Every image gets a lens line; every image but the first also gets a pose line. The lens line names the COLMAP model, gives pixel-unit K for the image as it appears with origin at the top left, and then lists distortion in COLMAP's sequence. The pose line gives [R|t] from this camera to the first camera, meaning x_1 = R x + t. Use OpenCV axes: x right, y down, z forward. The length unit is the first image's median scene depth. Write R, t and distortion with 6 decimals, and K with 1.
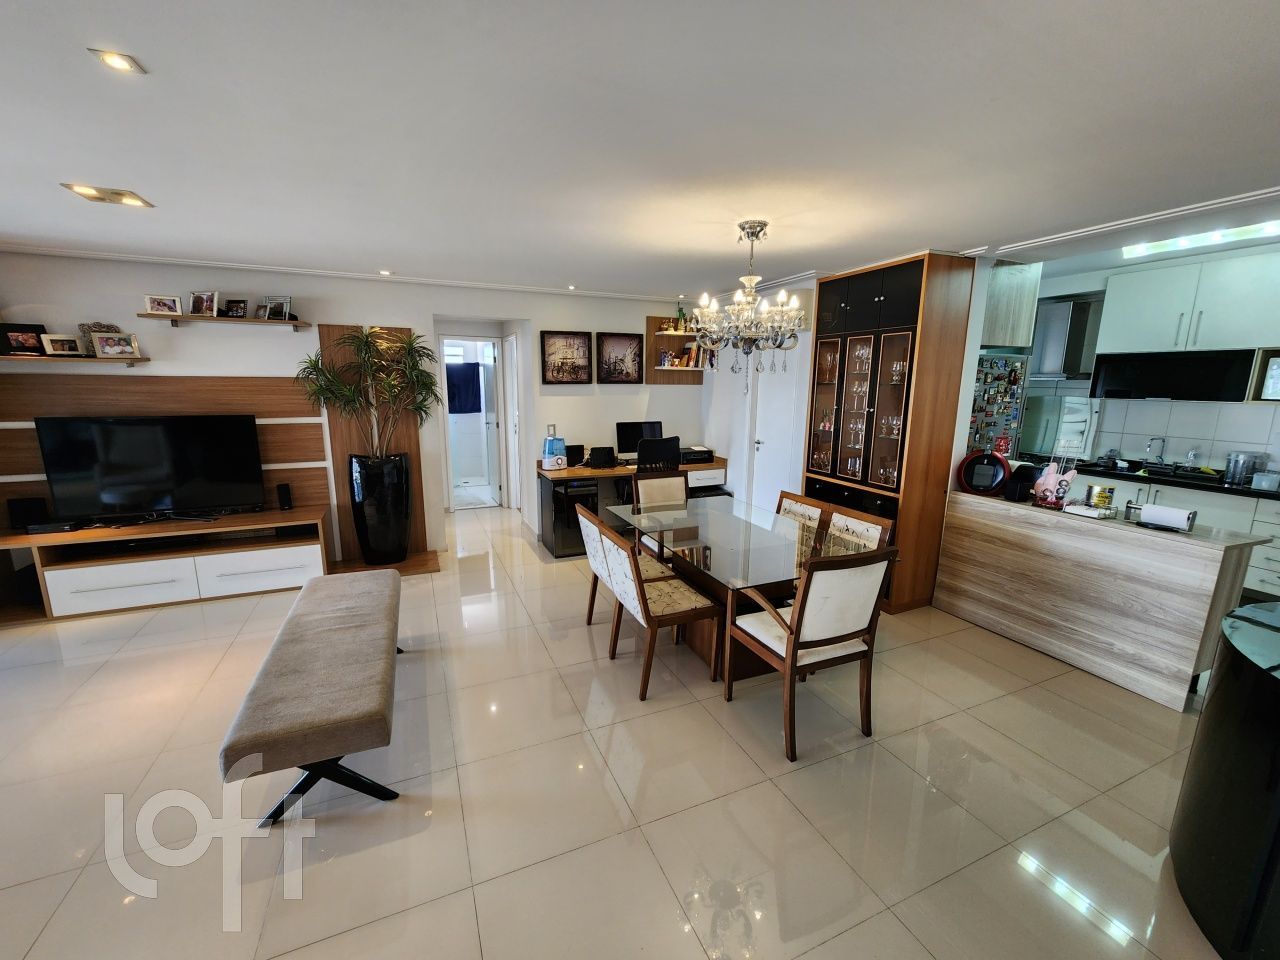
lens RADIAL K [[525.8, 0, 646.9], [0, 525.8, 483.9], [0, 0, 1]] dist [0.006793, -0.001363]
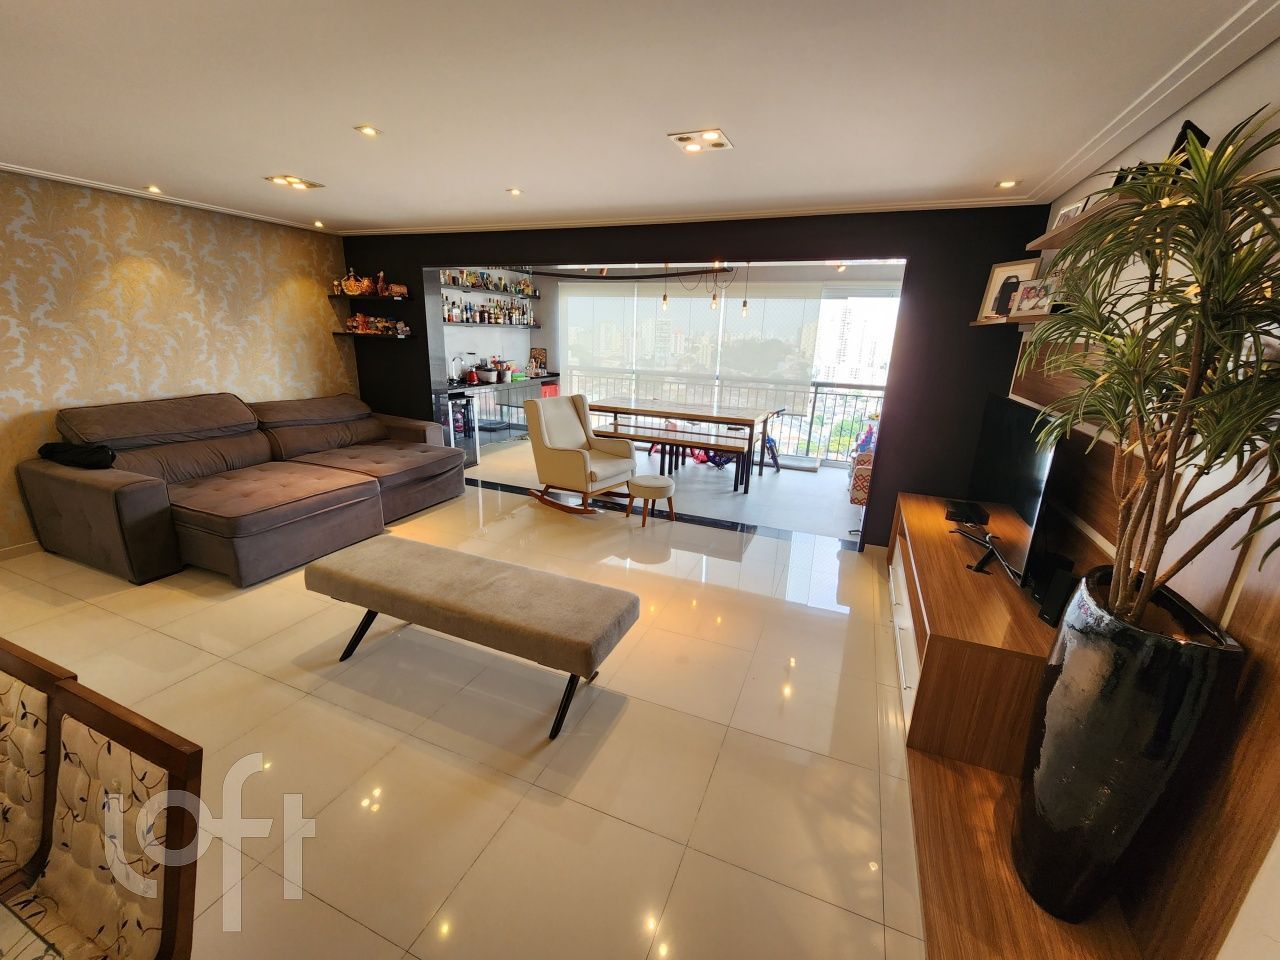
lens RADIAL K [[525.8, 0, 642.3], [0, 525.8, 484.1], [0, 0, 1]] dist [0.006793, -0.001363]
pose [[-0.726274, 0.159167, -0.668724, -0.110292], [-0.174020, 0.898562, 0.402868, -0.199456], [0.665013, 0.408964, -0.624905, 1.019318]]
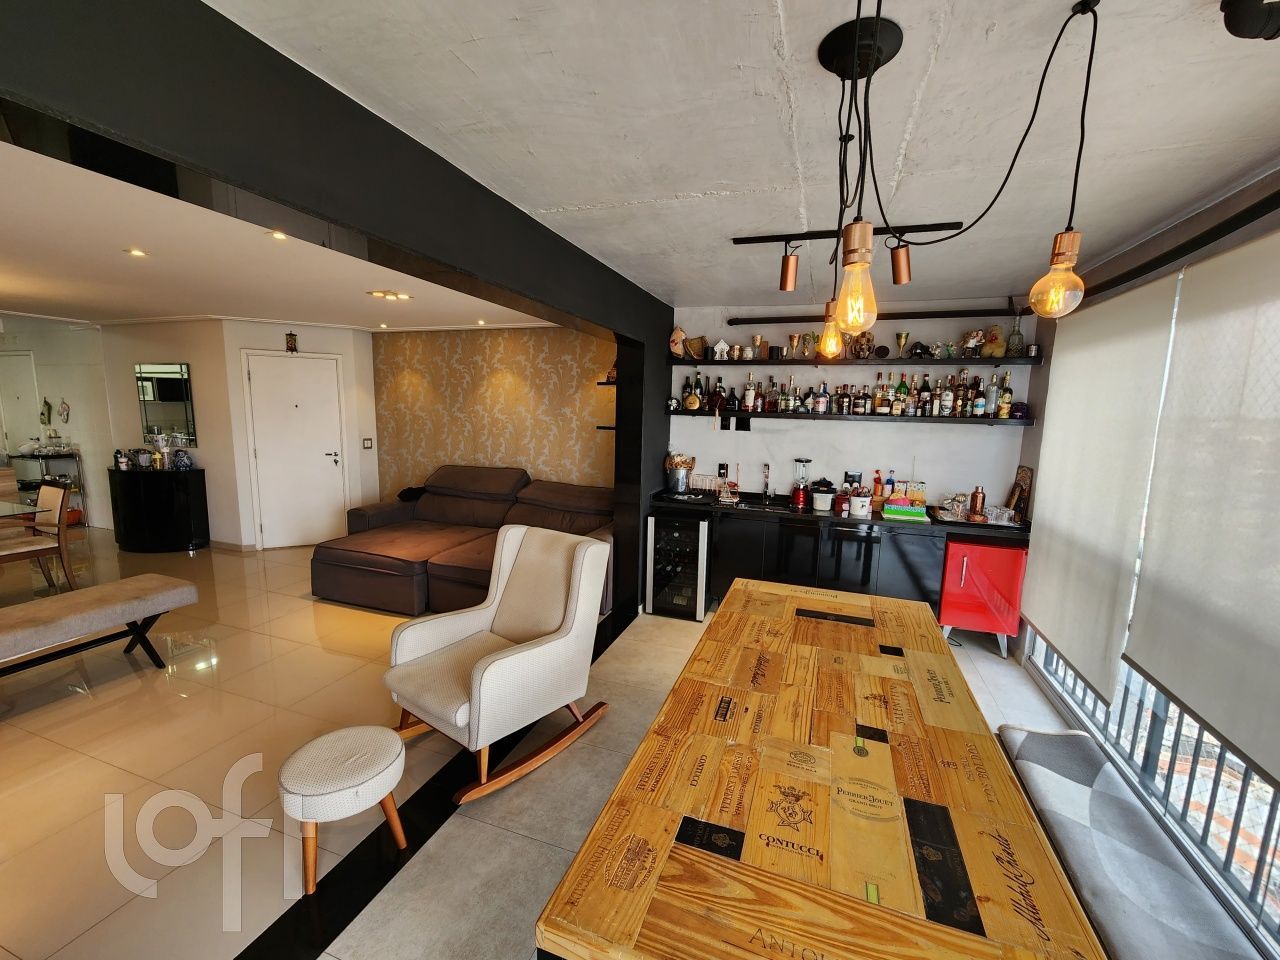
lens RADIAL K [[525.8, 0, 638.7], [0, 525.8, 482.5], [0, 0, 1]] dist [0.006793, -0.001363]
pose [[-0.721498, -0.125301, 0.680985, -1.286804], [0.102592, 0.953290, 0.284100, -0.102591], [-0.684774, 0.274842, -0.674942, 0.436871]]
